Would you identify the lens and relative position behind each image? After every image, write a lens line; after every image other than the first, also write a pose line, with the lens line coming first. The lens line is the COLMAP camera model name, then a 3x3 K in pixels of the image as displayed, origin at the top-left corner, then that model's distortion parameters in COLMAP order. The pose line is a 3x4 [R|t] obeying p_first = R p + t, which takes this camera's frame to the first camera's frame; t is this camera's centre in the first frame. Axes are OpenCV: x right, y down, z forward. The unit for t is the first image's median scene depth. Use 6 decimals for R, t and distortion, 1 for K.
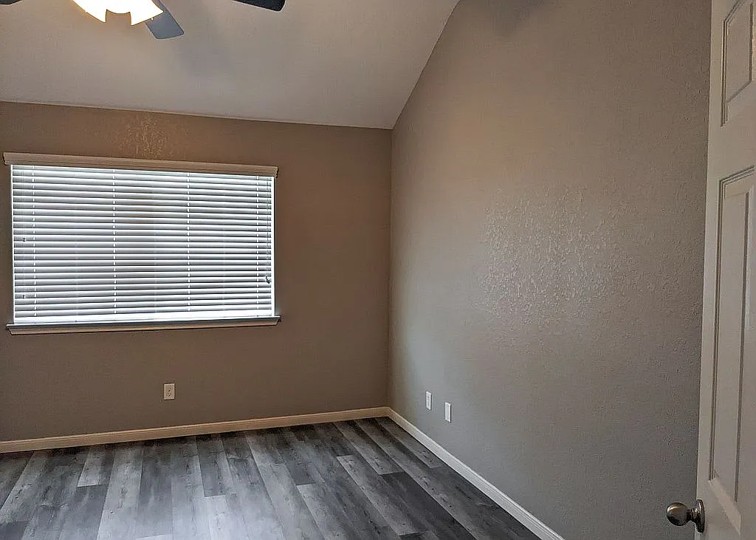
lens RADIAL K [[591.4, 0, 378.0], [0, 591.4, 270.0], [0, 0, 1]] dist [0.071002, -0.090652]
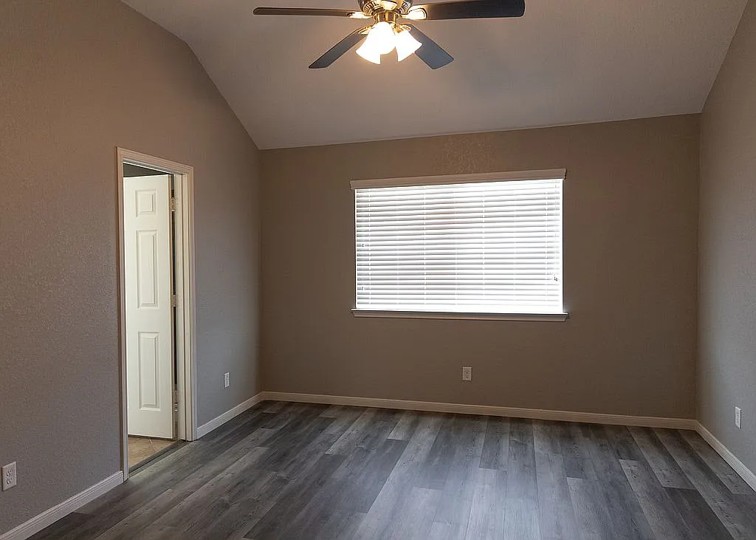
lens RADIAL K [[536.7, 0, 378.0], [0, 536.7, 270.0], [0, 0, 1]] dist [0.026605, 0.000524]
pose [[0.822658, -0.003503, -0.568525, 0.110079], [-0.006870, 0.999847, -0.016102, 0.022525], [0.568495, 0.017152, 0.822508, 0.046037]]
